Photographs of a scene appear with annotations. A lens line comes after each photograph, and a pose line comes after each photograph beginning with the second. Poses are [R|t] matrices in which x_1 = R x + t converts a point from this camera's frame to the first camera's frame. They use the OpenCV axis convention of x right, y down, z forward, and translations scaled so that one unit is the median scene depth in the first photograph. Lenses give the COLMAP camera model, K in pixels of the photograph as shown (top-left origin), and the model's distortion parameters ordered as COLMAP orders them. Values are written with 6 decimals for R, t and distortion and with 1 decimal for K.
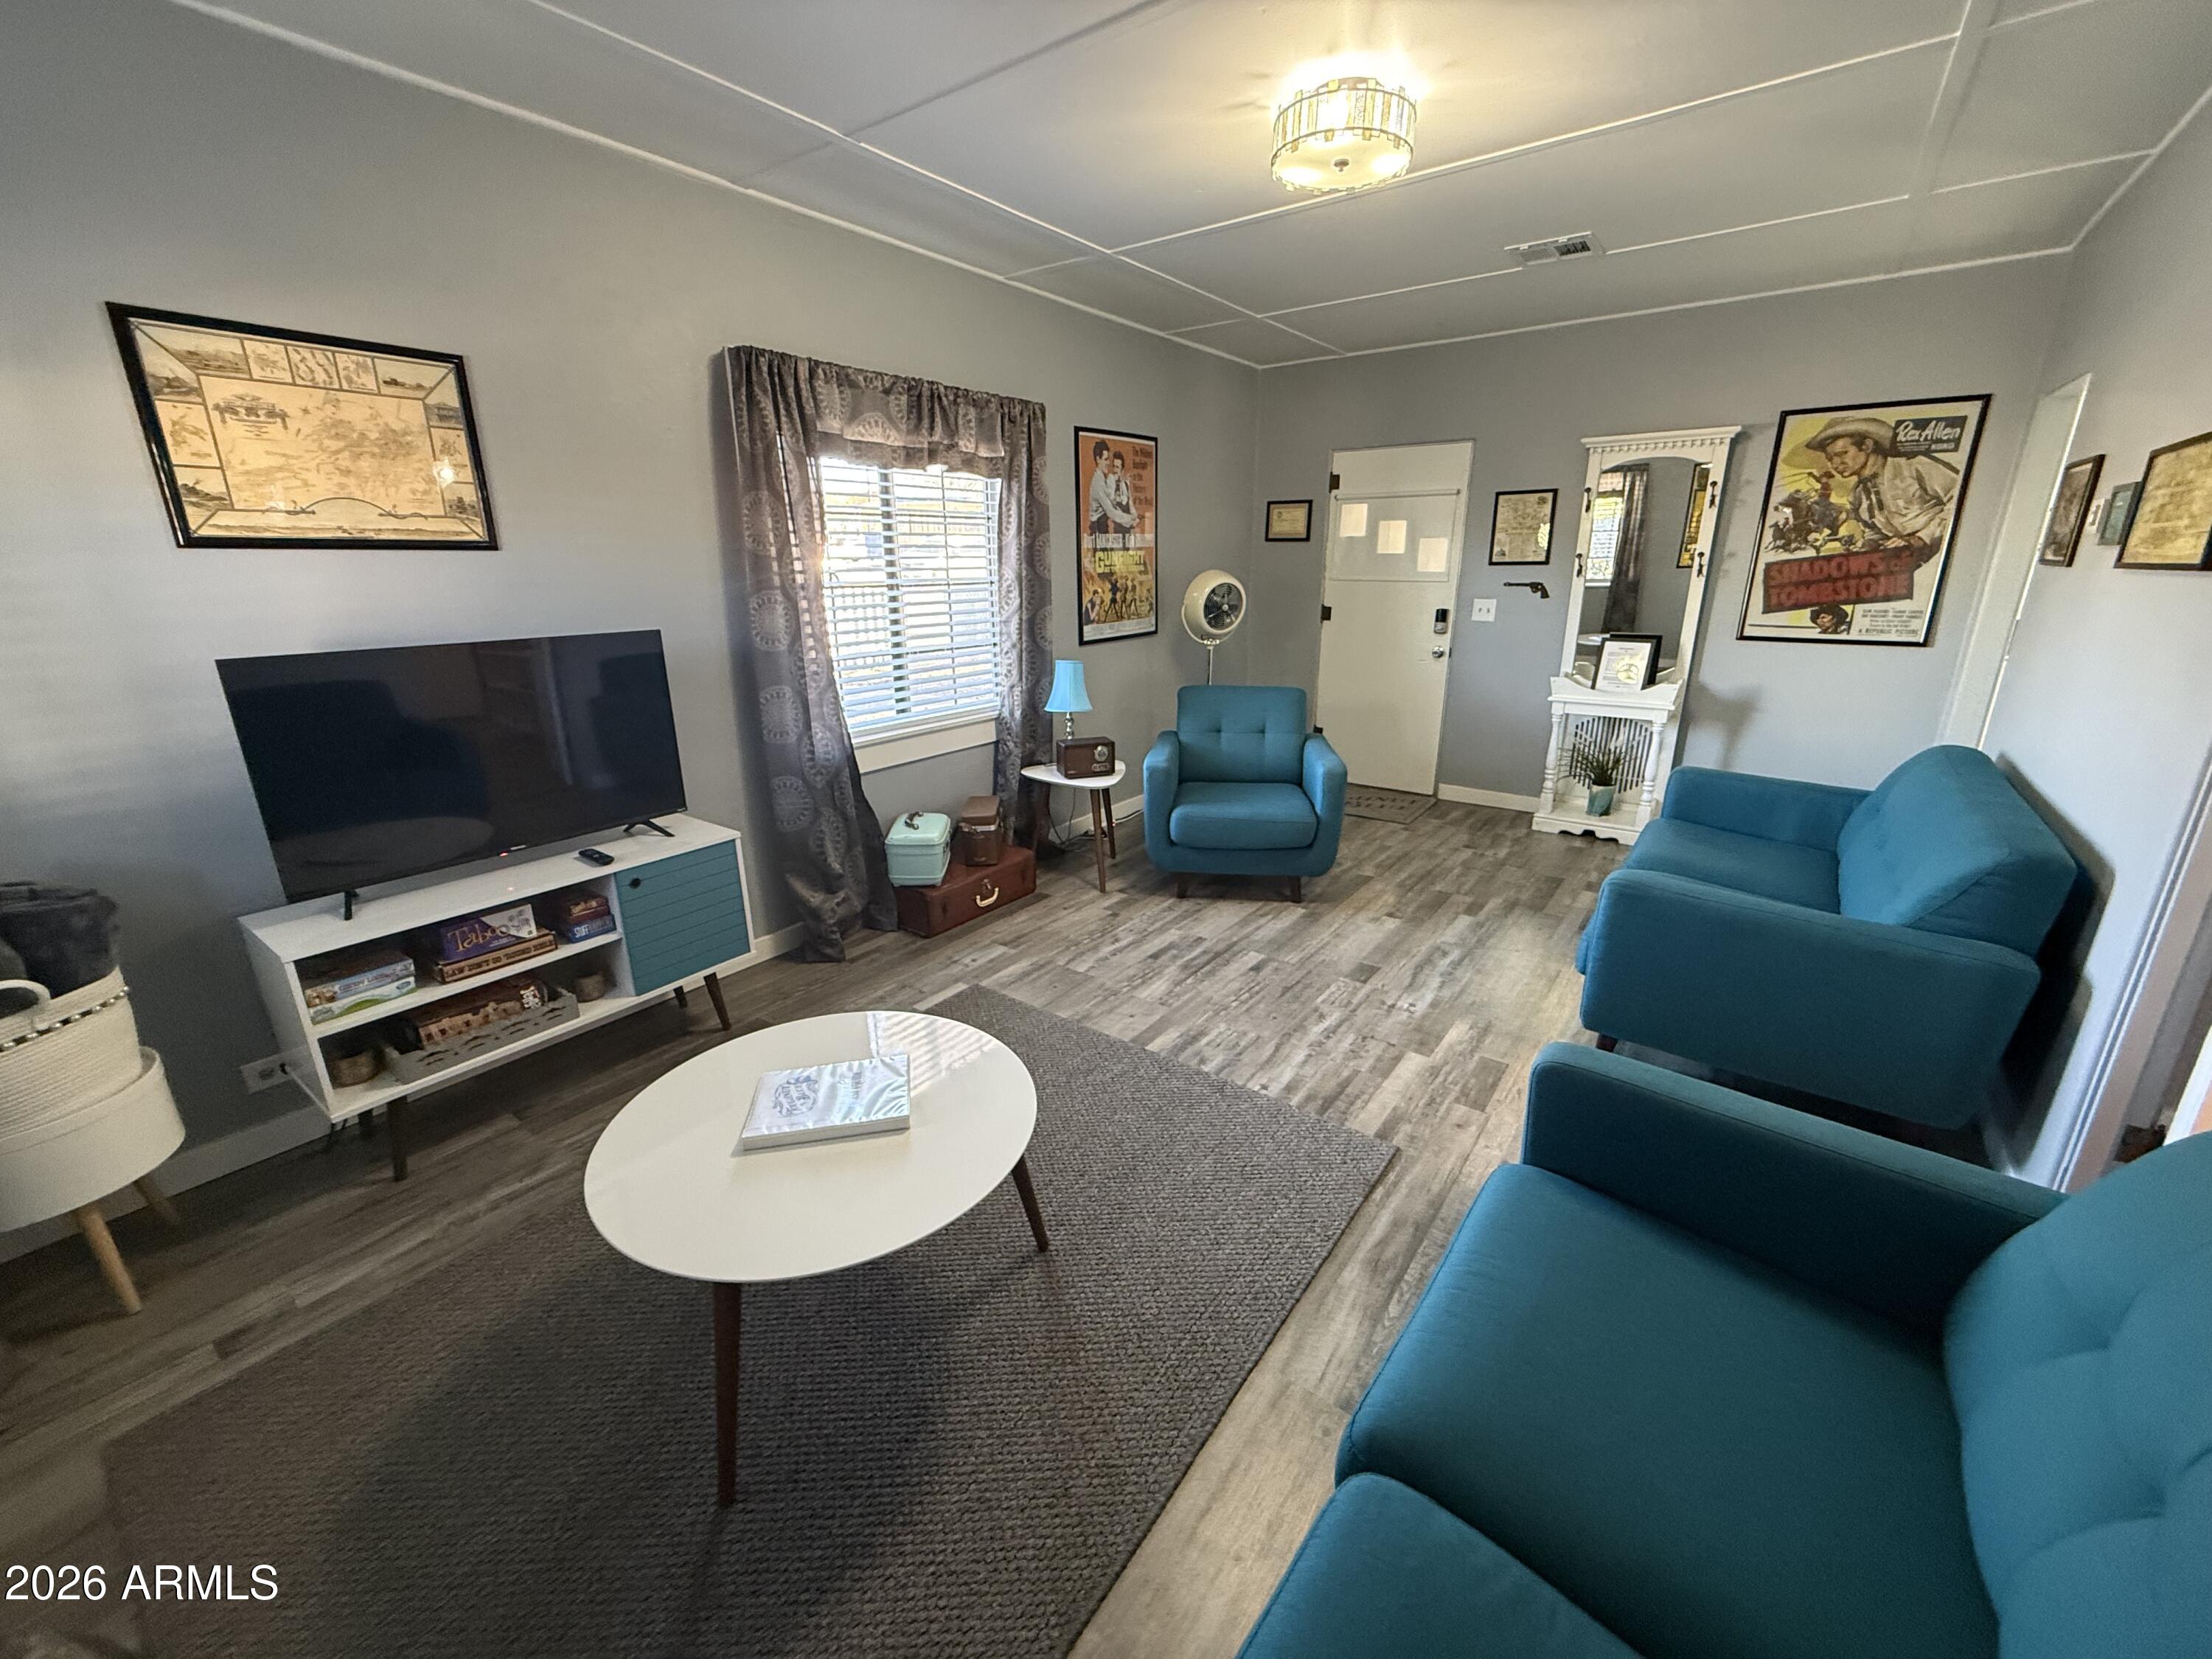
lens RADIAL K [[881.2, 0, 1100.6], [0, 881.2, 829.2], [0, 0, 1]] dist [-0.000773, -0.000211]
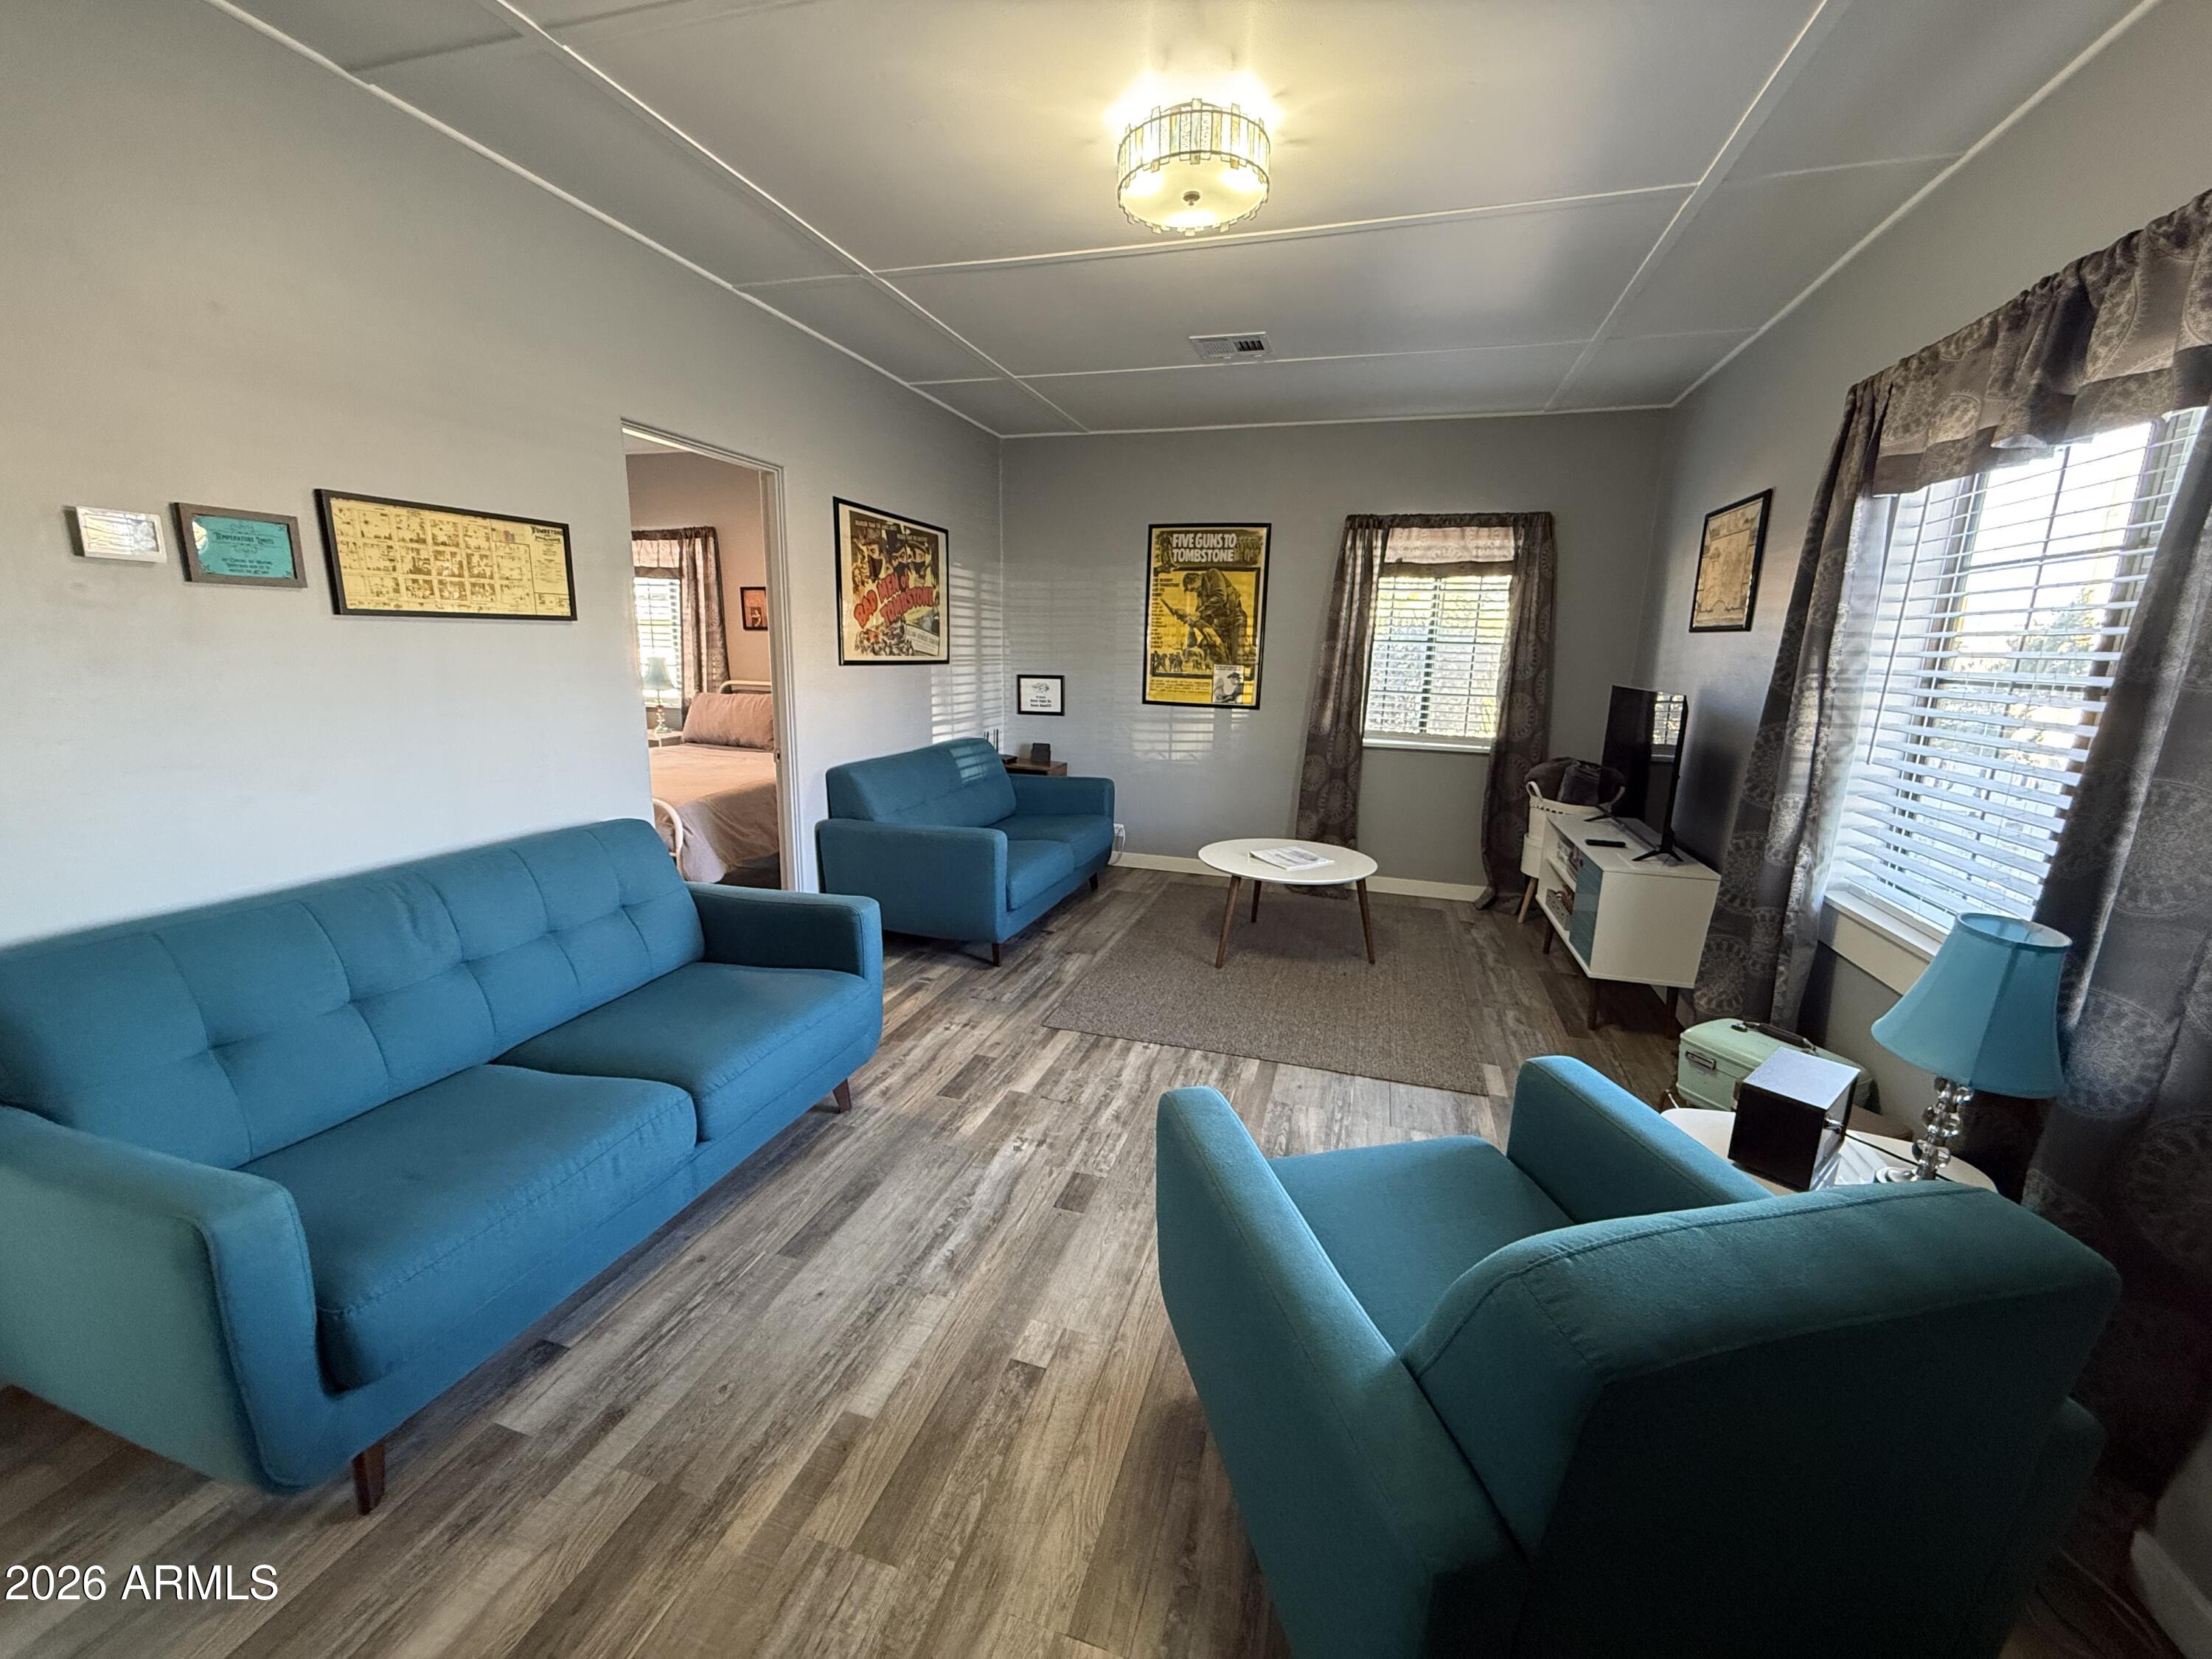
lens RADIAL K [[881.2, 0, 1106.0], [0, 881.2, 830.0], [0, 0, 1]] dist [-0.000773, -0.000211]
pose [[-0.939891, 0.054948, -0.337025, 0.488473], [-0.119176, 0.872126, 0.474546, -0.419608], [0.320003, 0.486186, -0.813155, 1.409919]]
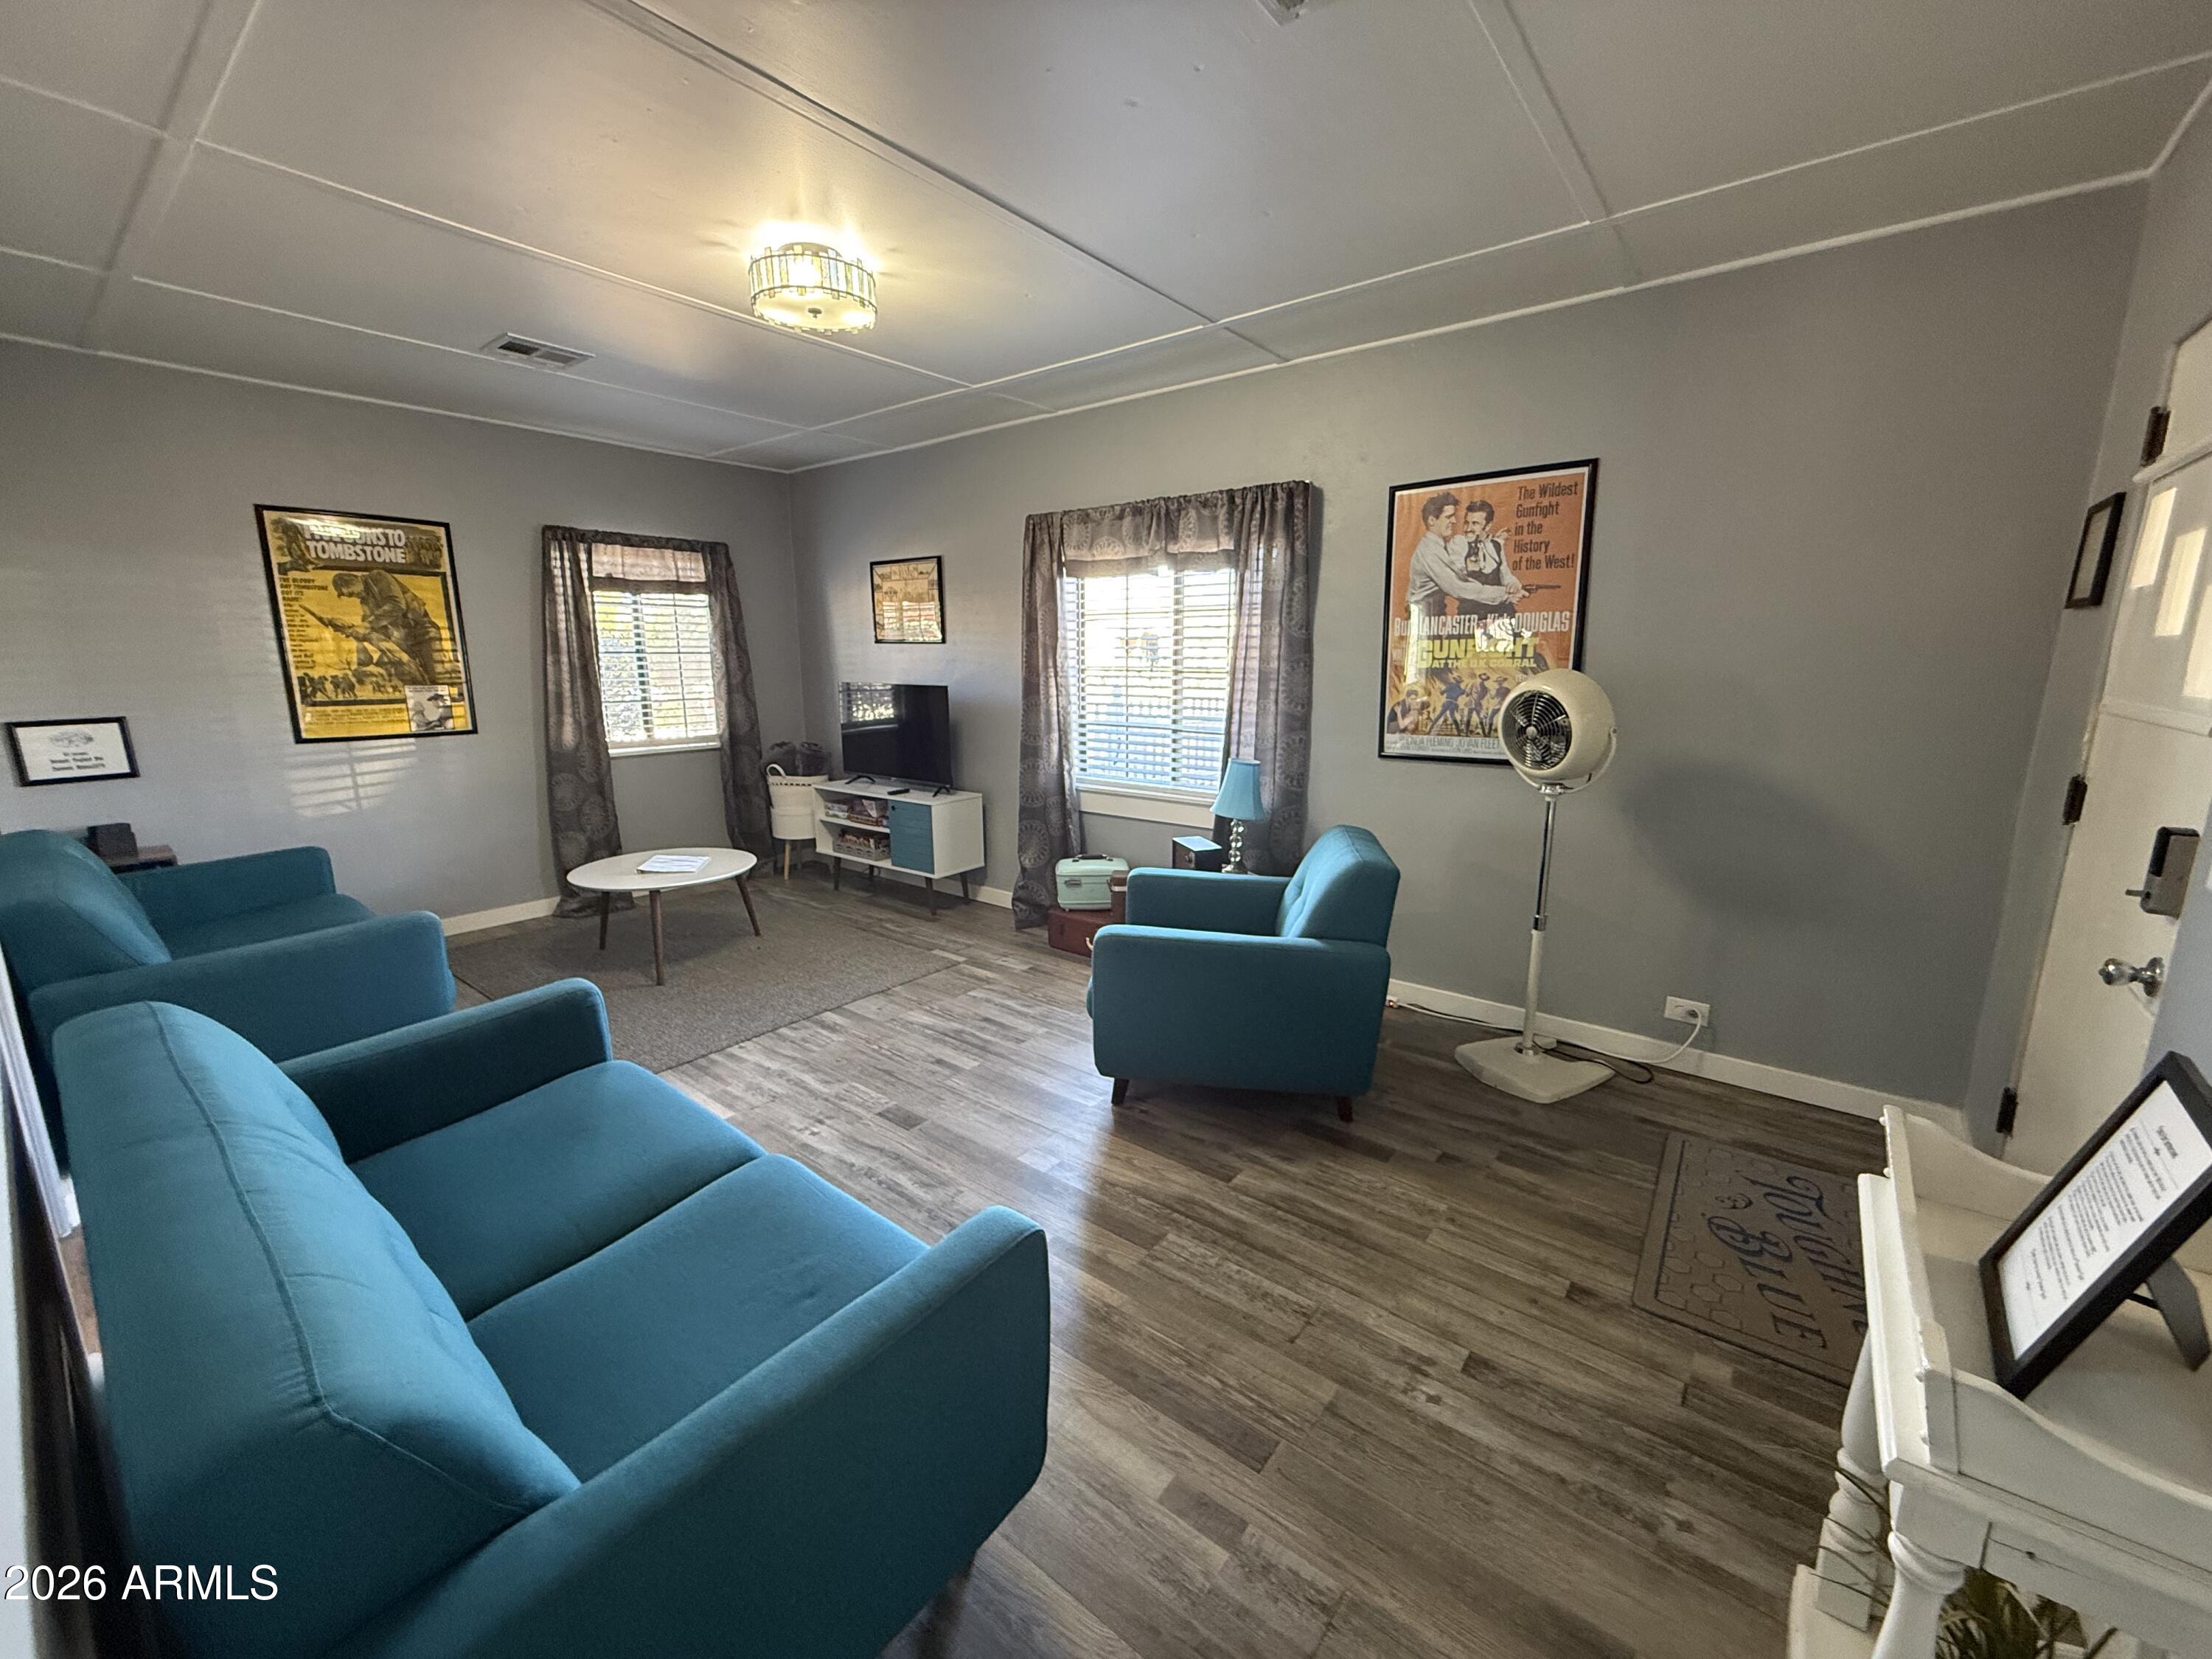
lens RADIAL K [[881.2, 0, 1109.2], [0, 881.2, 826.0], [0, 0, 1]] dist [-0.000773, -0.000211]
pose [[-0.021420, 0.198857, -0.979794, 1.056071], [-0.296756, 0.934587, 0.196169, -0.324417], [0.954713, 0.294962, 0.038993, 1.052562]]
